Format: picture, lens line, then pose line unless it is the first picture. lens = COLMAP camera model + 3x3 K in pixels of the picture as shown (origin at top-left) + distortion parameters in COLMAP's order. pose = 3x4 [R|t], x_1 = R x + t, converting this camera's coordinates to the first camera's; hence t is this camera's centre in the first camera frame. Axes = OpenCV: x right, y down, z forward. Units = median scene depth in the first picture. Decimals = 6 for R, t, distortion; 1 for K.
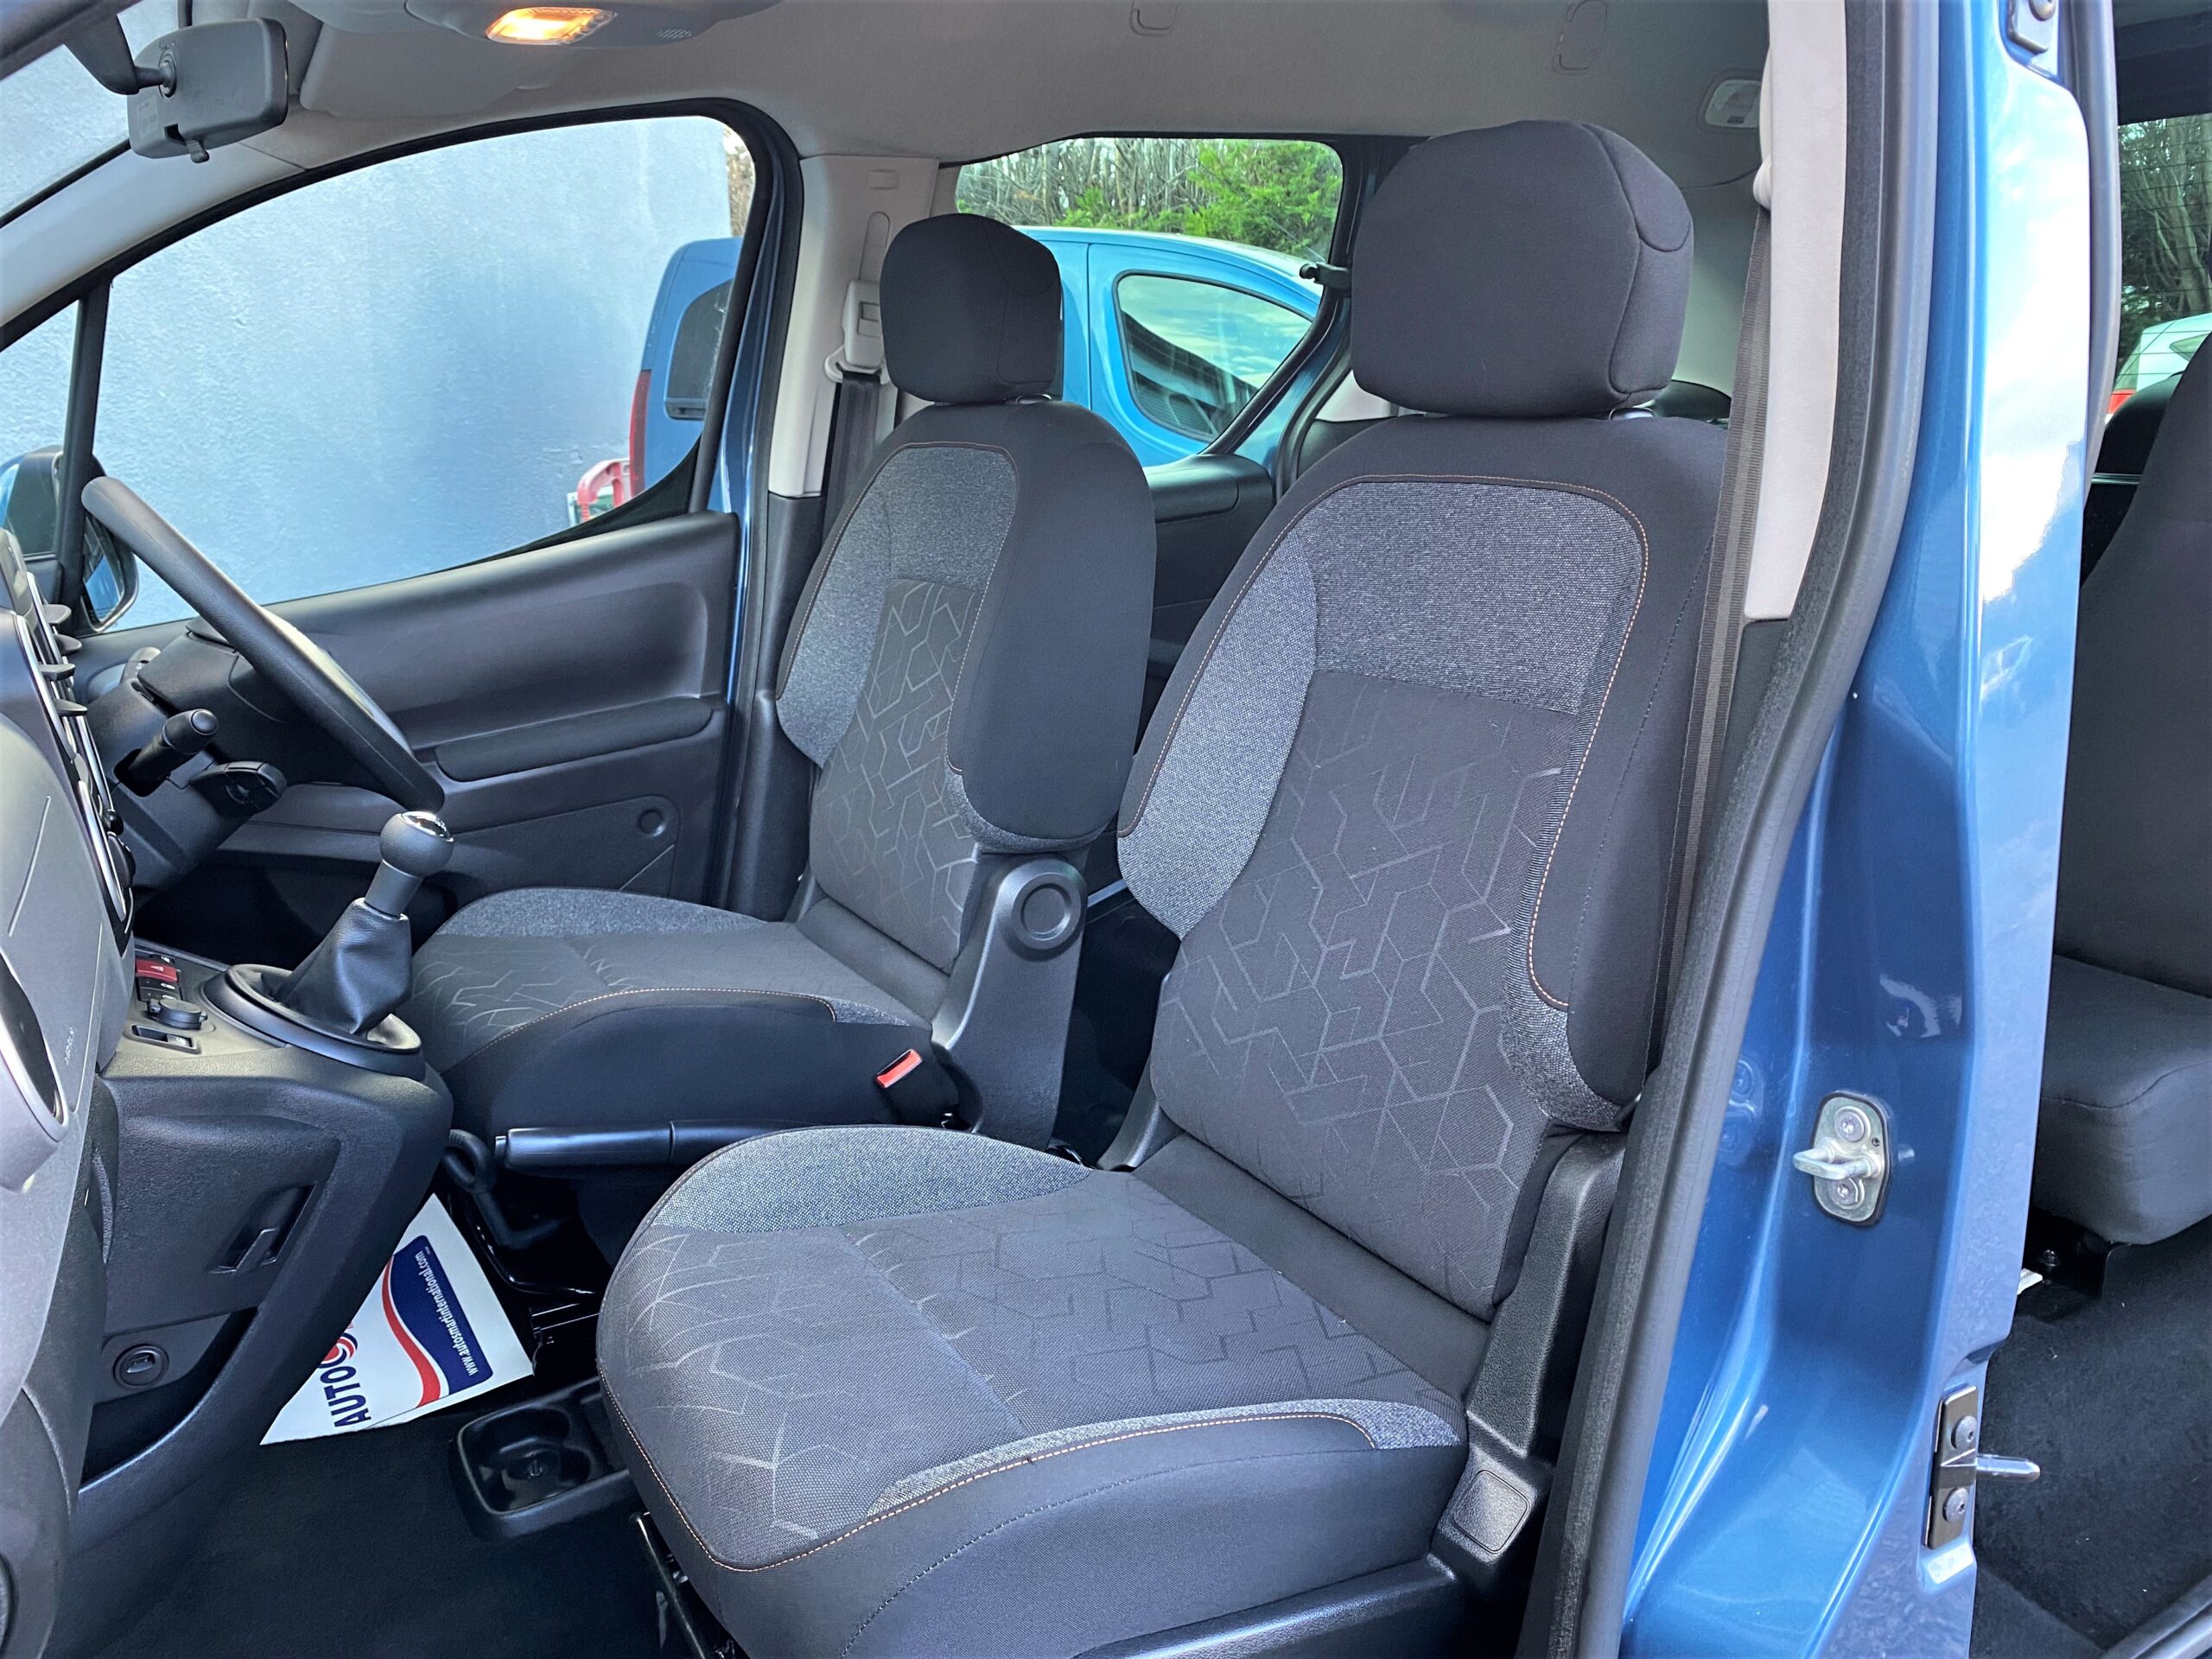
lens RADIAL K [[1693.4, 0, 1099.6], [0, 1693.4, 837.3], [0, 0, 1]] dist [0.041765, -0.037683]
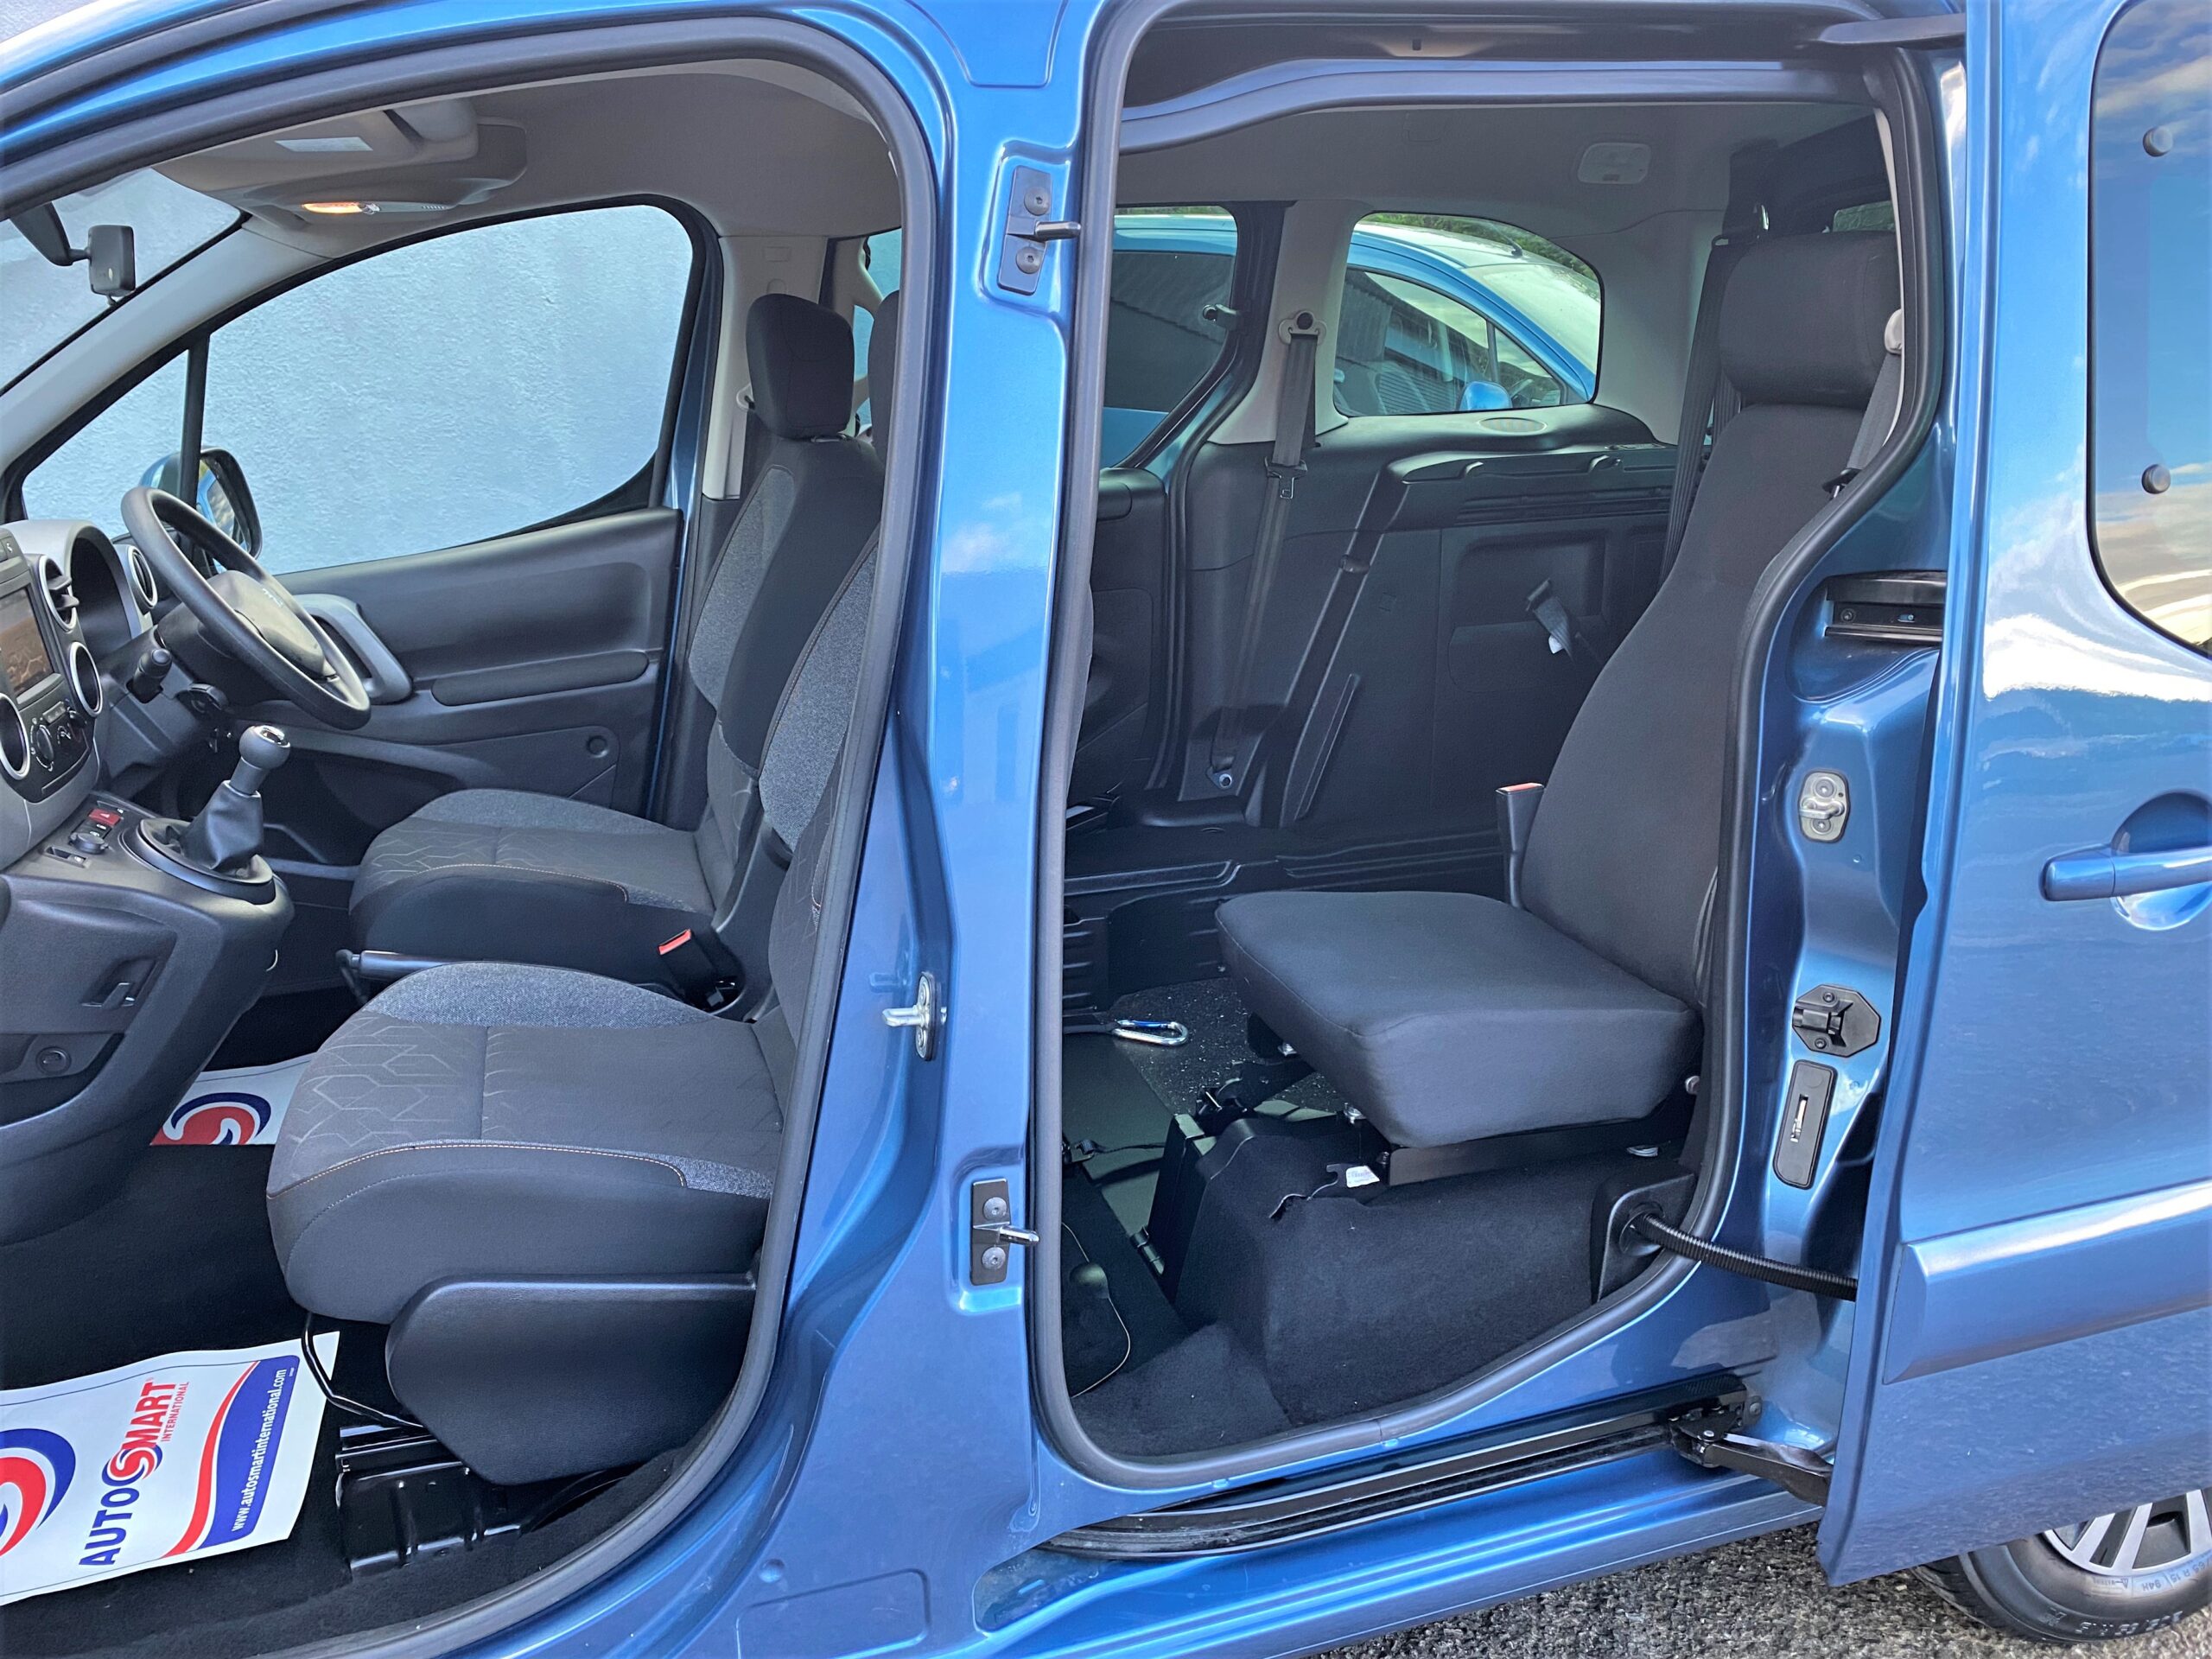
lens RADIAL K [[1708.0, 0, 1101.4], [0, 1708.0, 836.5], [0, 0, 1]] dist [0.014226, -0.011134]
pose [[0.973697, 0.079970, -0.213350, 0.474415], [-0.073929, 0.996608, 0.036153, -0.019496], [0.215518, -0.019430, 0.976307, -0.229206]]
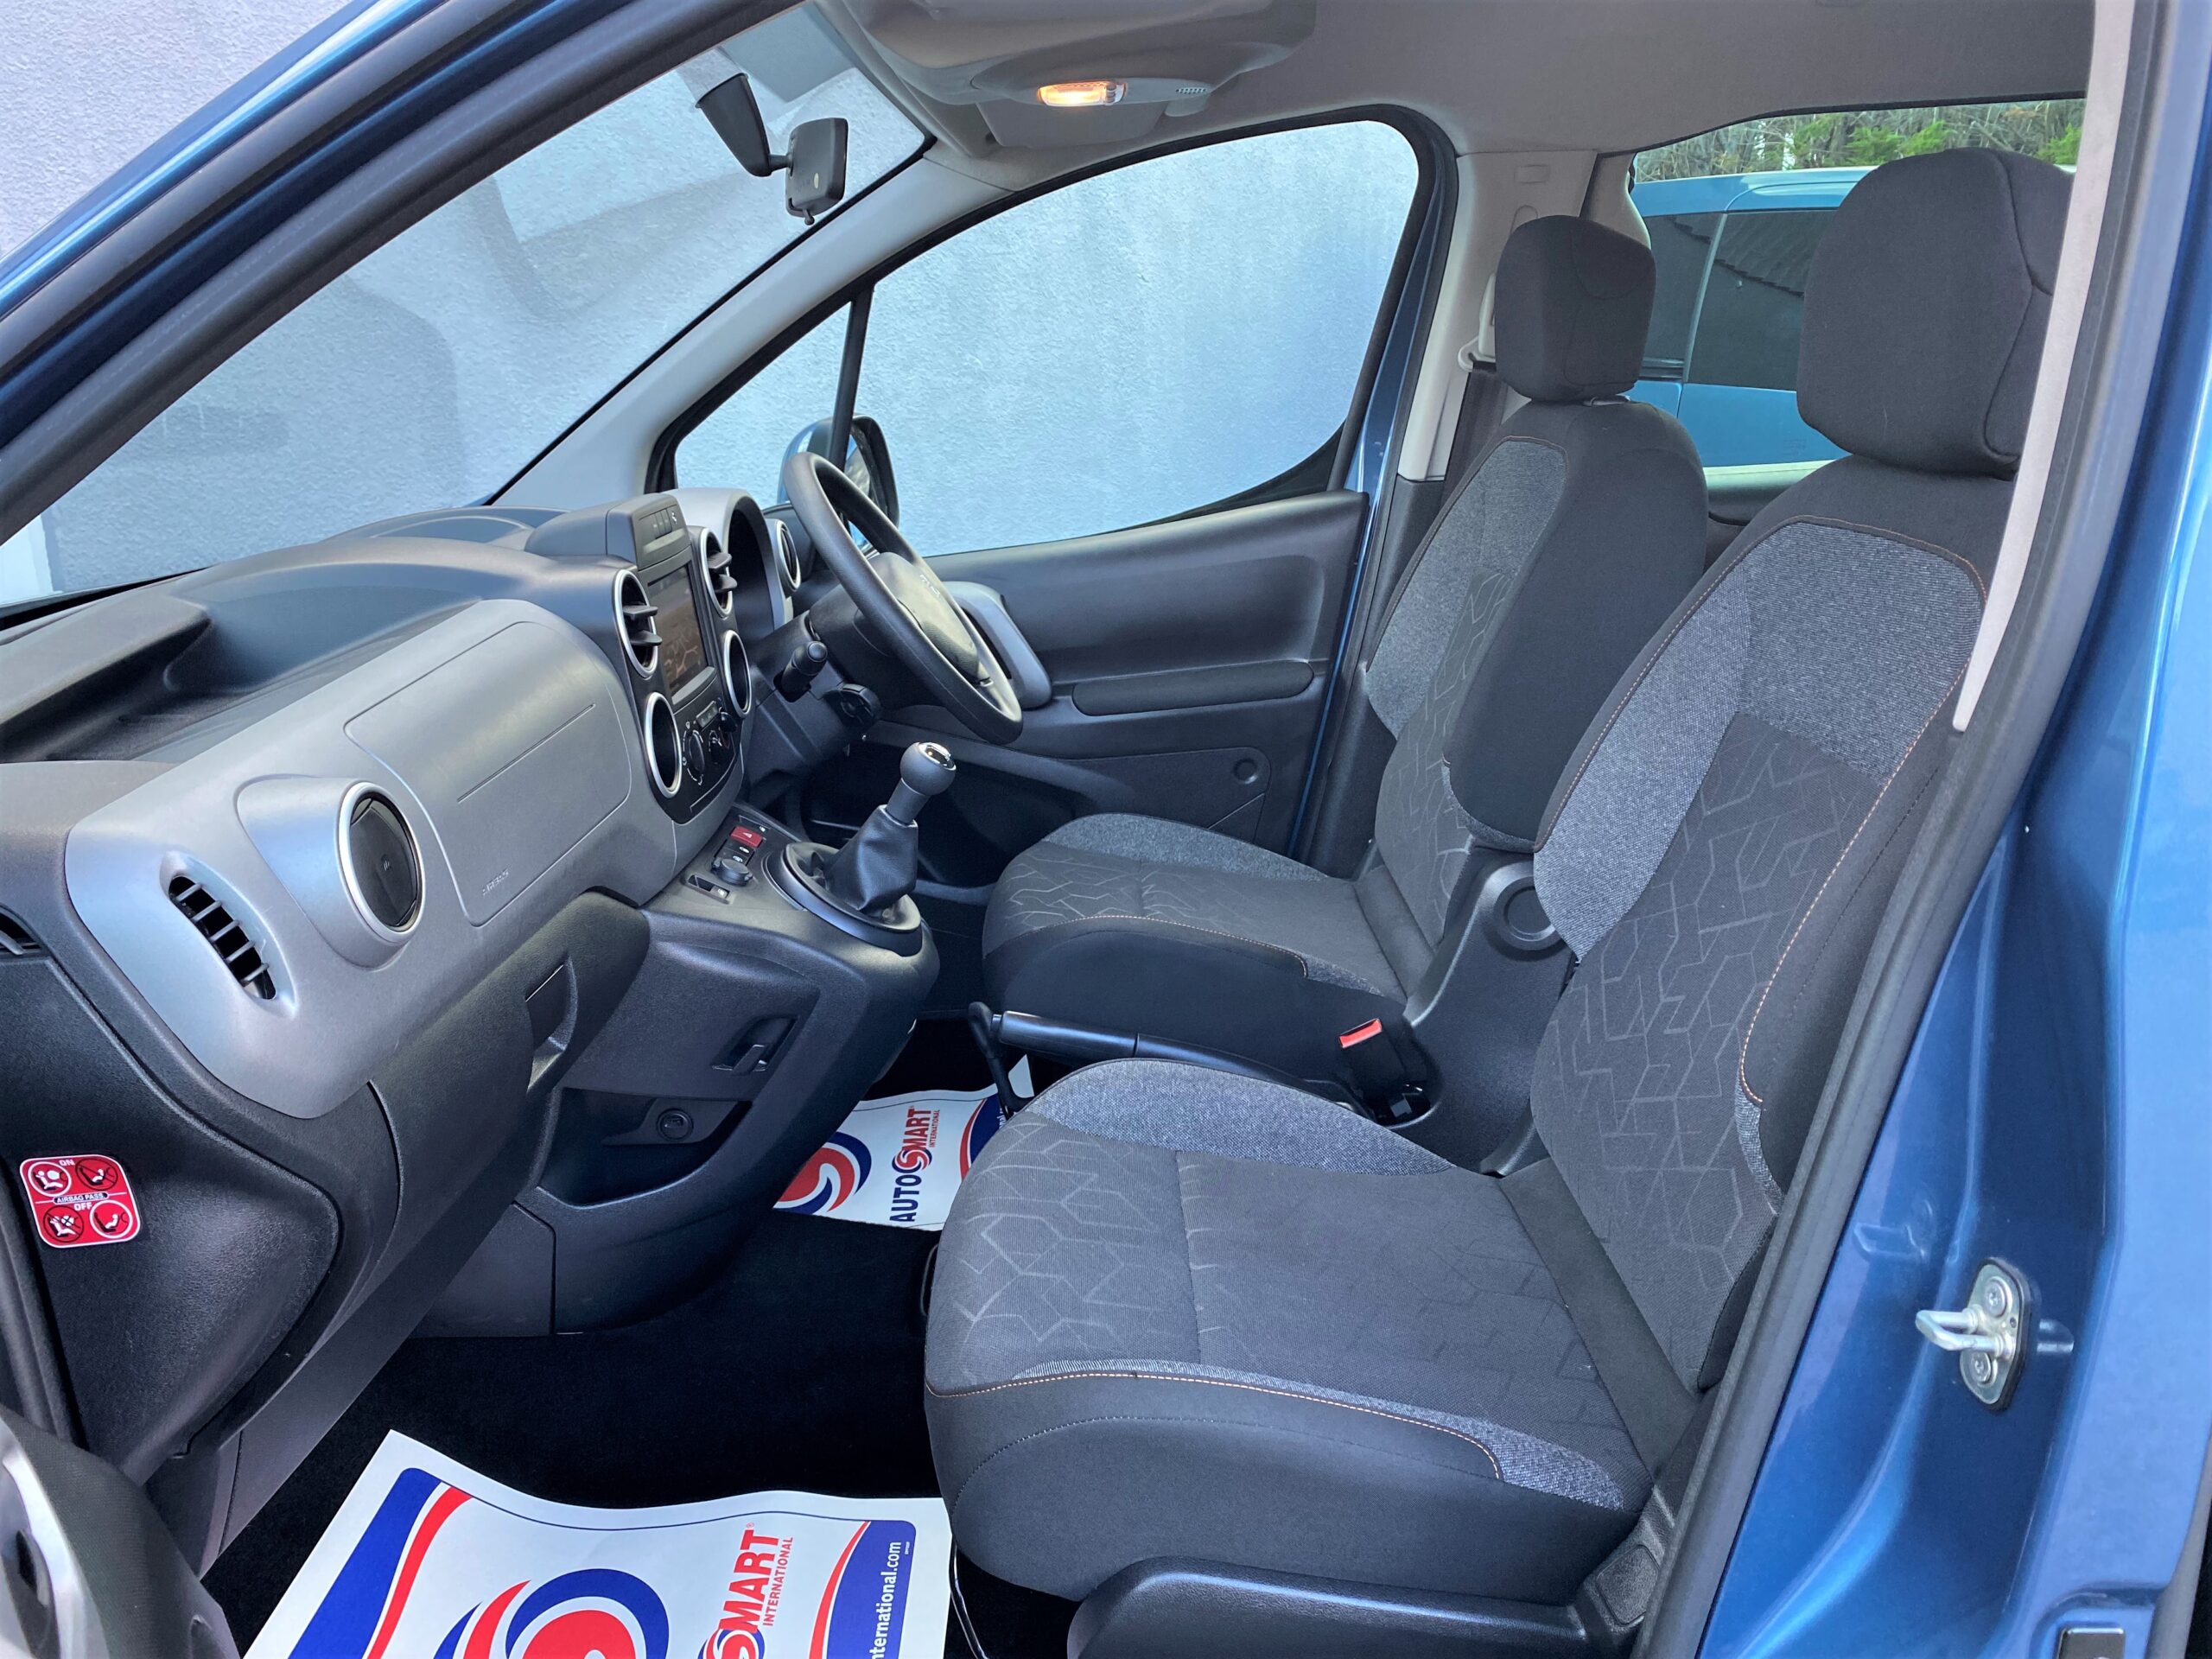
lens RADIAL K [[1693.4, 0, 1099.6], [0, 1693.4, 837.3], [0, 0, 1]] dist [0.041765, -0.037683]
pose [[0.866083, 0.154303, -0.475491, 0.221157], [-0.137056, 0.988017, 0.070983, -0.037299], [0.480746, 0.003692, 0.876852, -0.011351]]
